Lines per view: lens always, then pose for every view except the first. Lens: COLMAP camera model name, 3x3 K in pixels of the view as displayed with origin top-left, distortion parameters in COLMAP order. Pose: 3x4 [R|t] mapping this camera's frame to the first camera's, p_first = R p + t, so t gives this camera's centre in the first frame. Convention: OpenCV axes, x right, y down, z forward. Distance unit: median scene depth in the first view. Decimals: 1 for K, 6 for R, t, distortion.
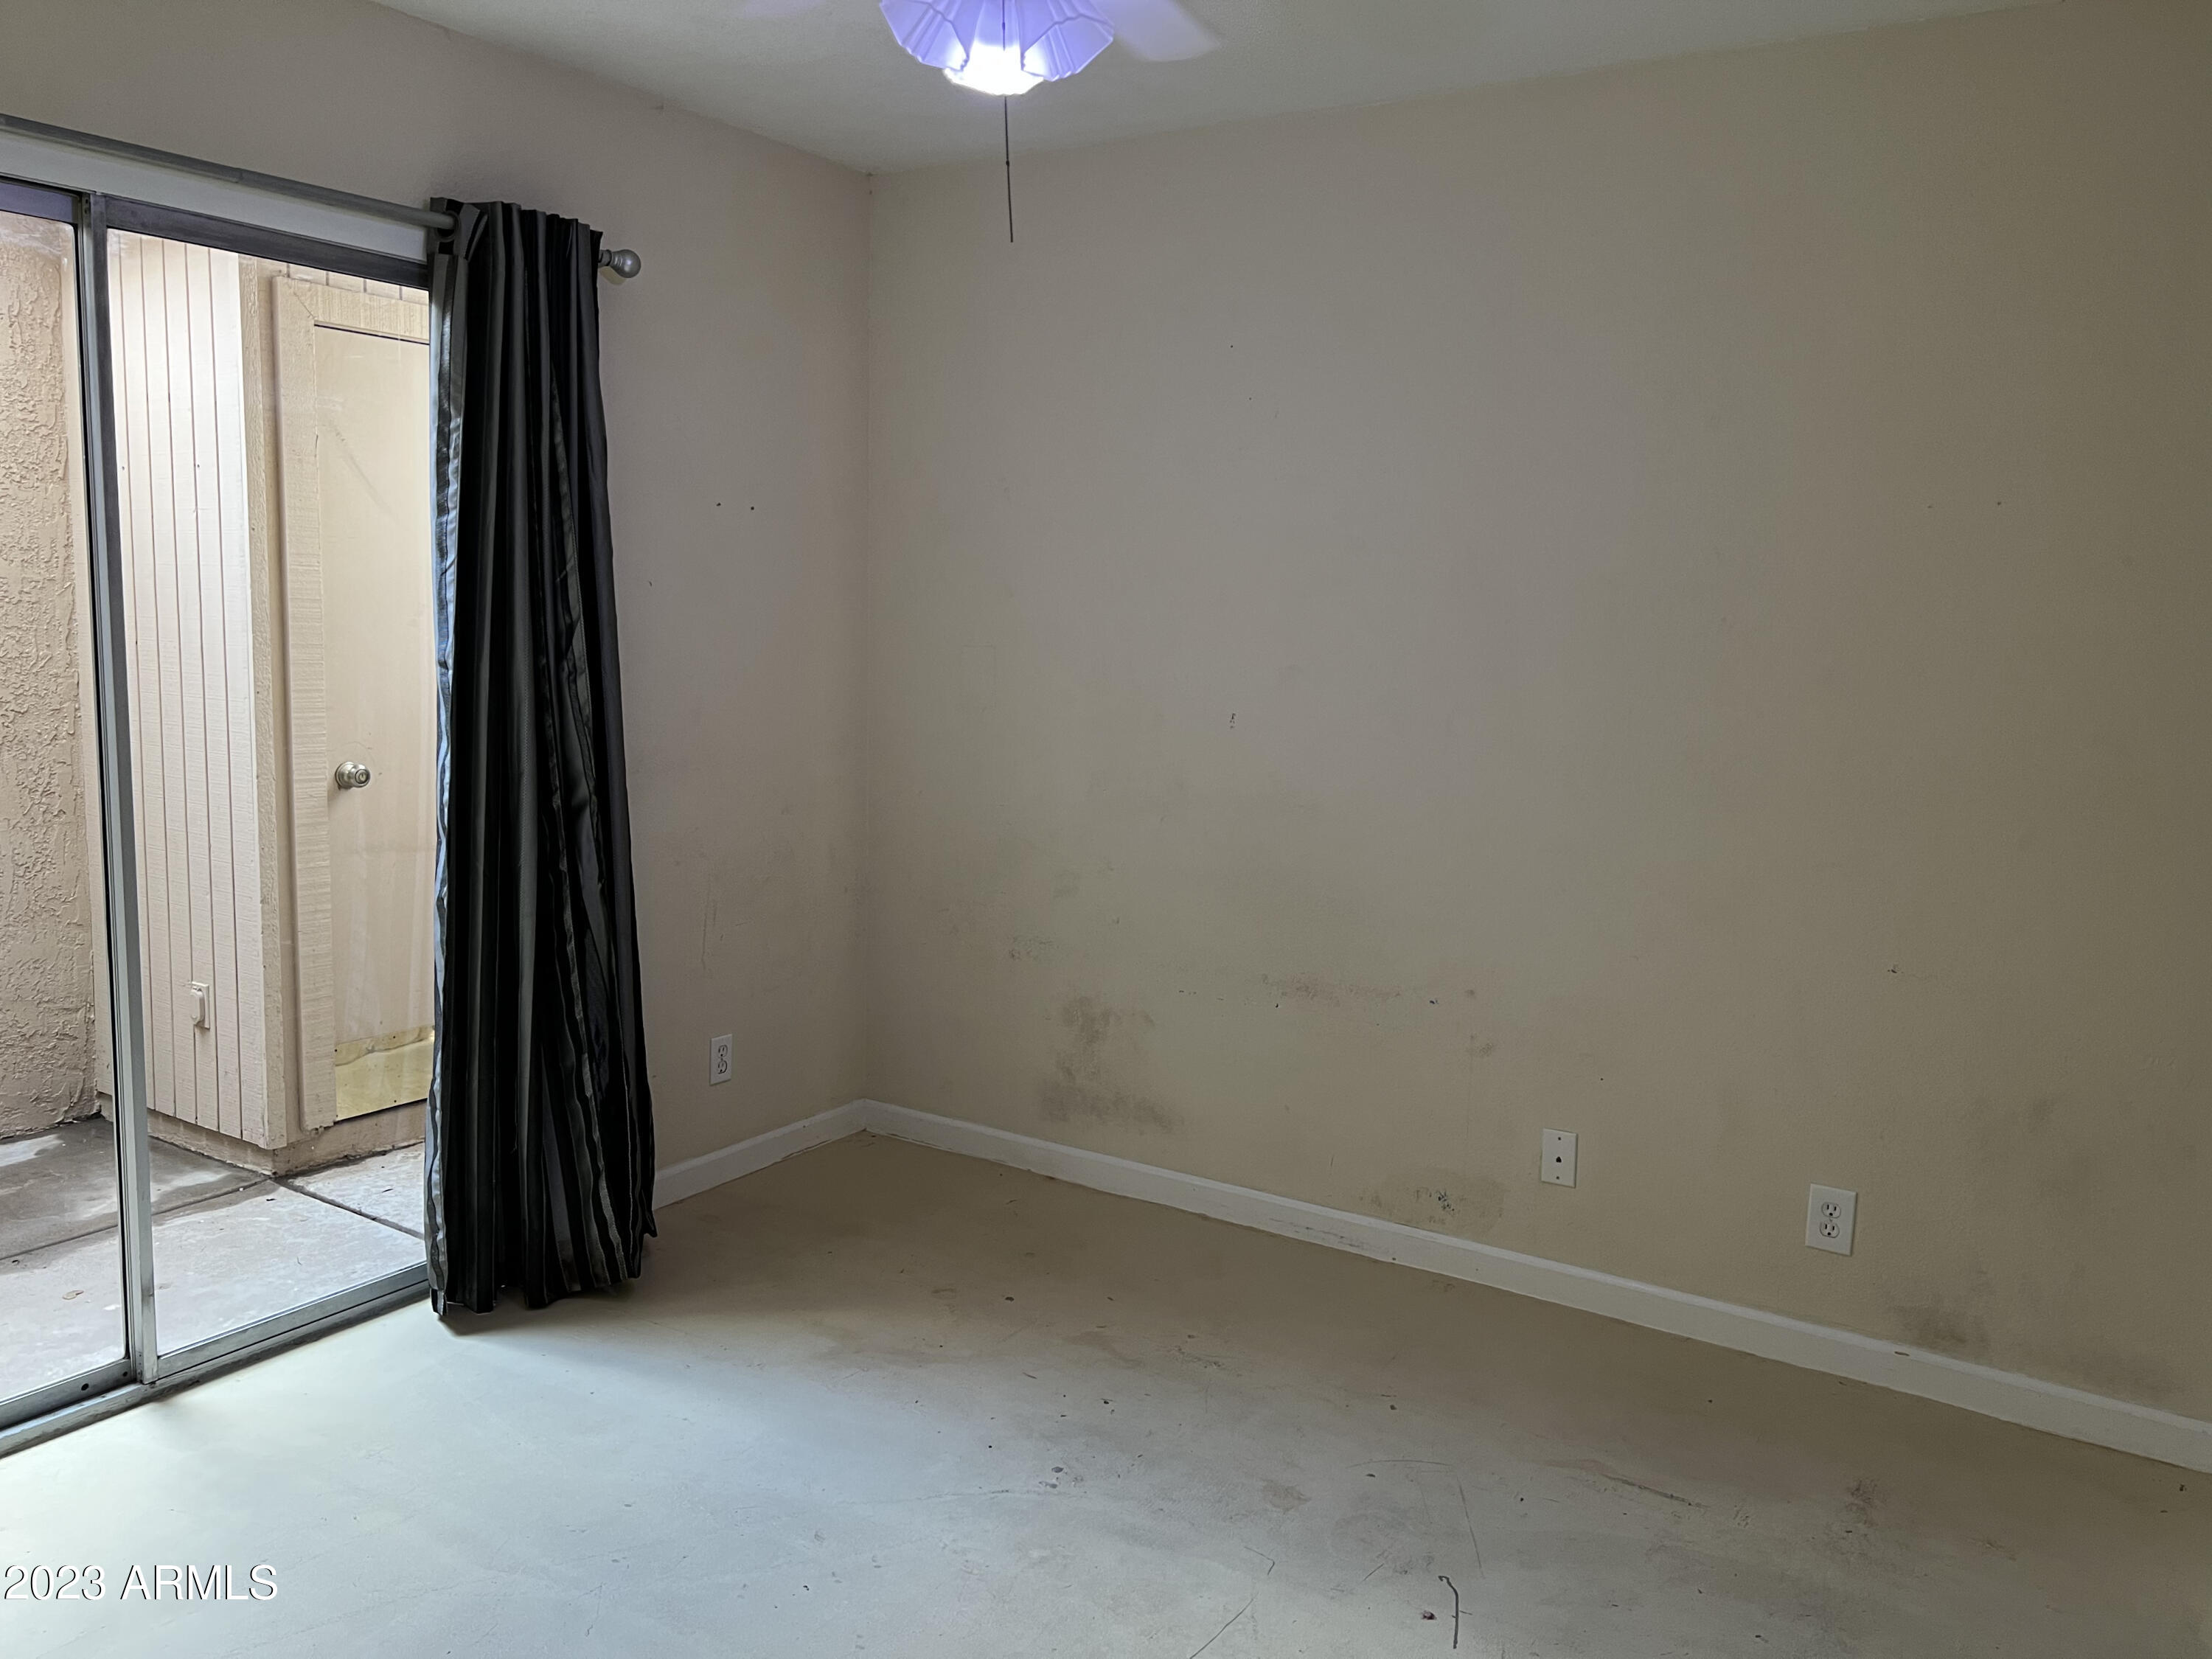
lens RADIAL K [[1651.1, 0, 1114.3], [0, 1651.1, 814.9], [0, 0, 1]] dist [0.003305, 0.002192]
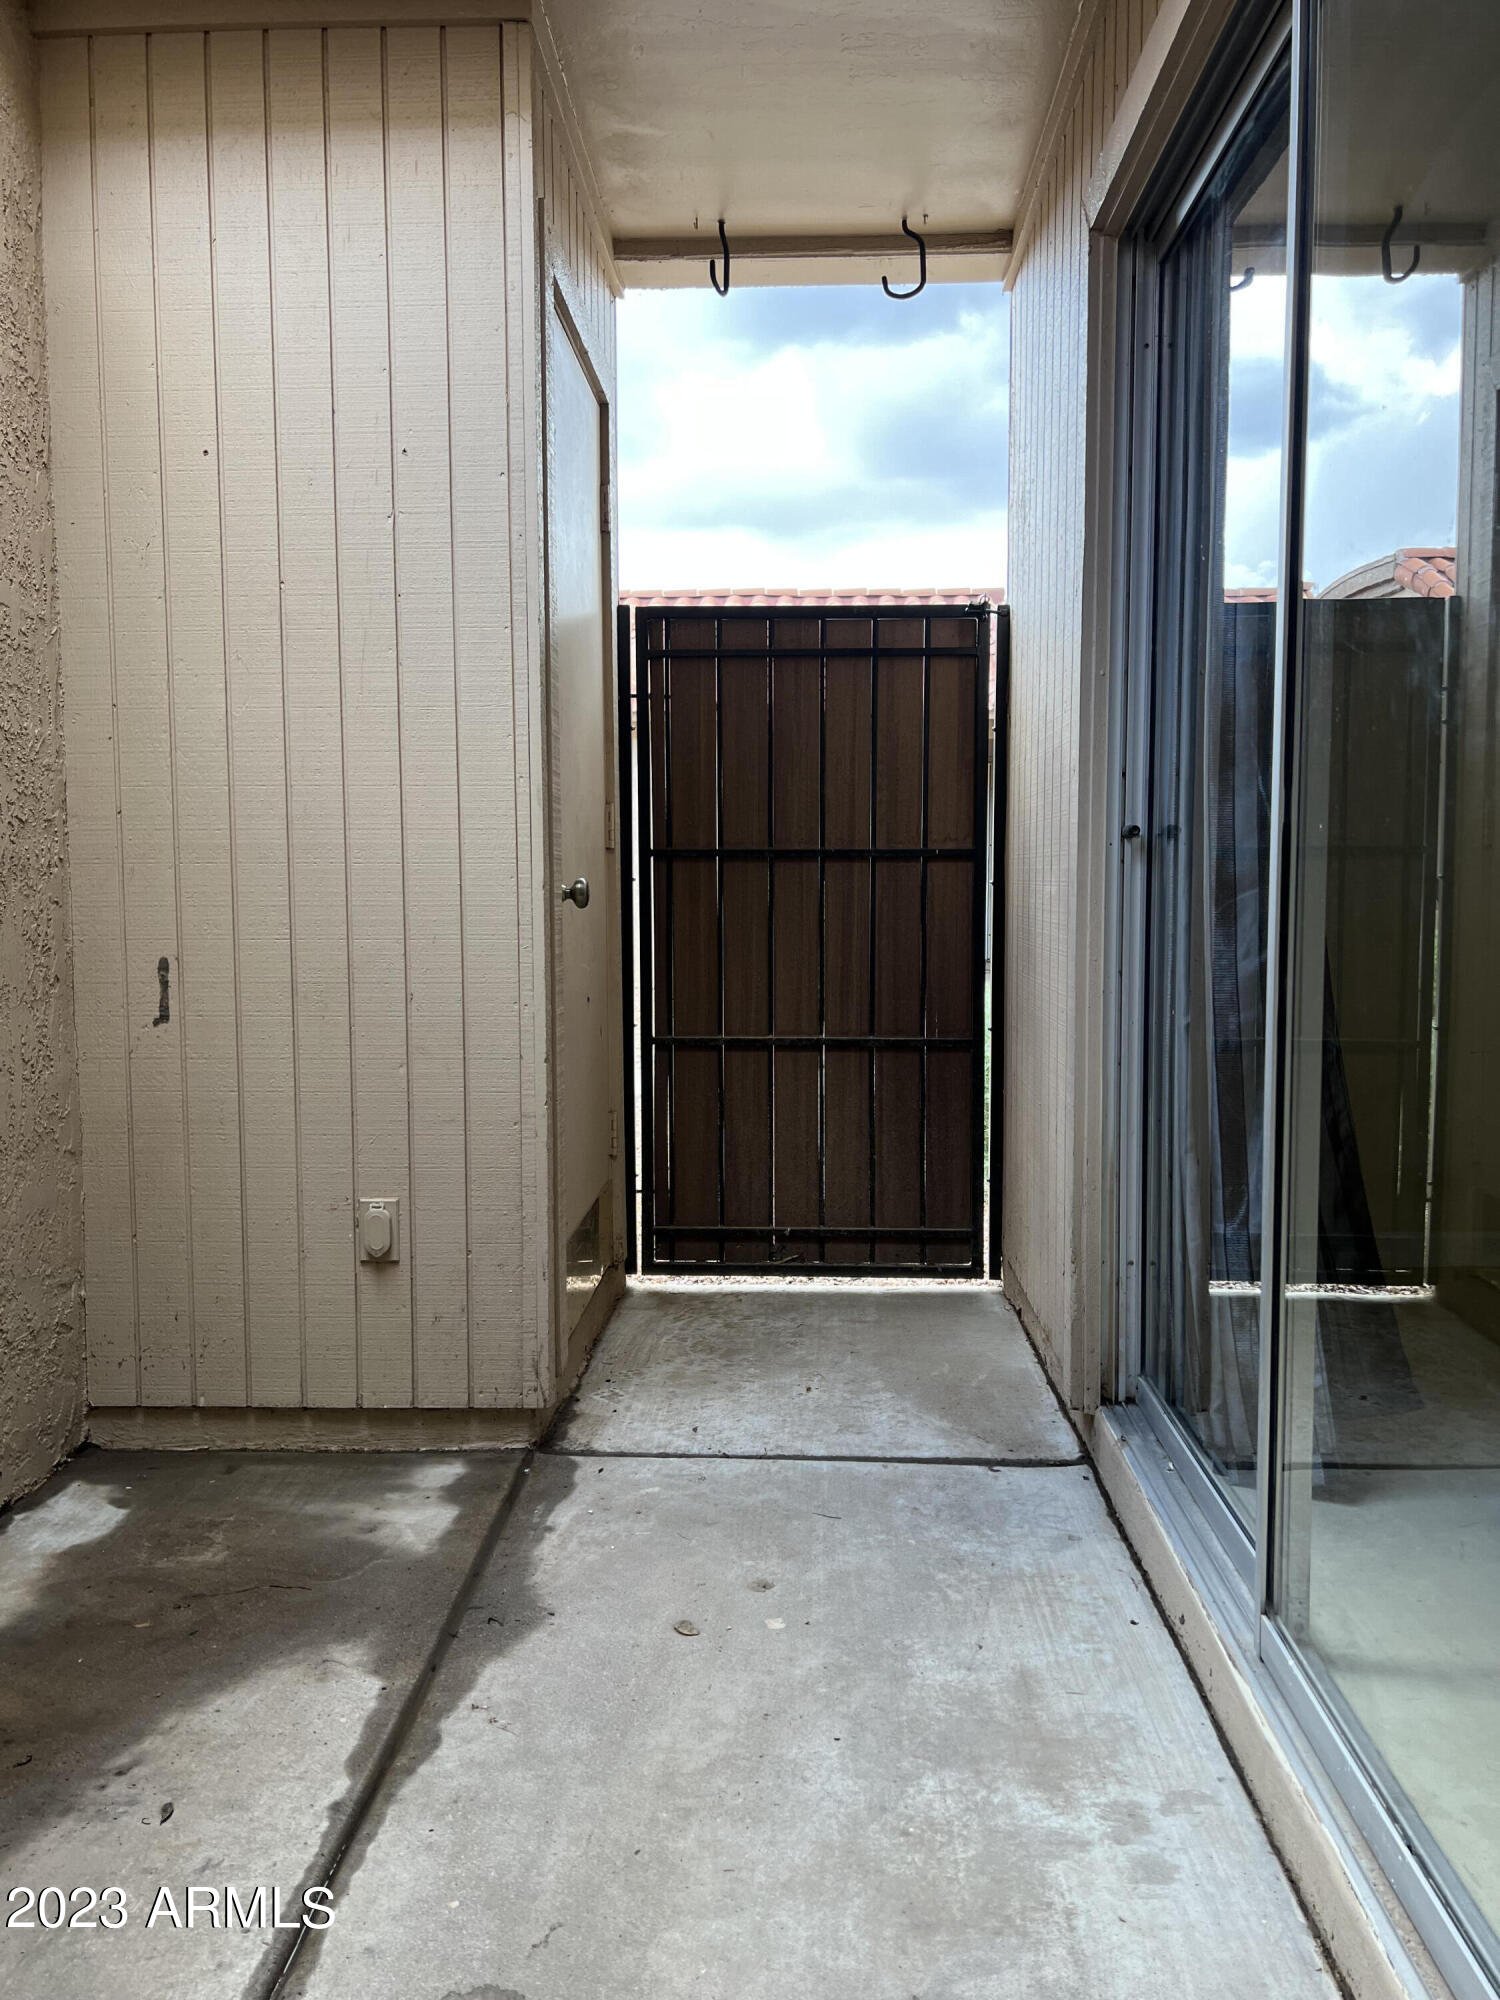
lens RADIAL K [[1492.8, 0, 750.0], [0, 1492.8, 1000.0], [0, 0, 1]] dist [0.003305, 0.002192]
pose [[0.865102, -0.079043, 0.495328, -0.724236], [0.097178, 0.995207, -0.010912, 0.040939], [-0.492092, 0.057575, 0.868637, 0.374220]]
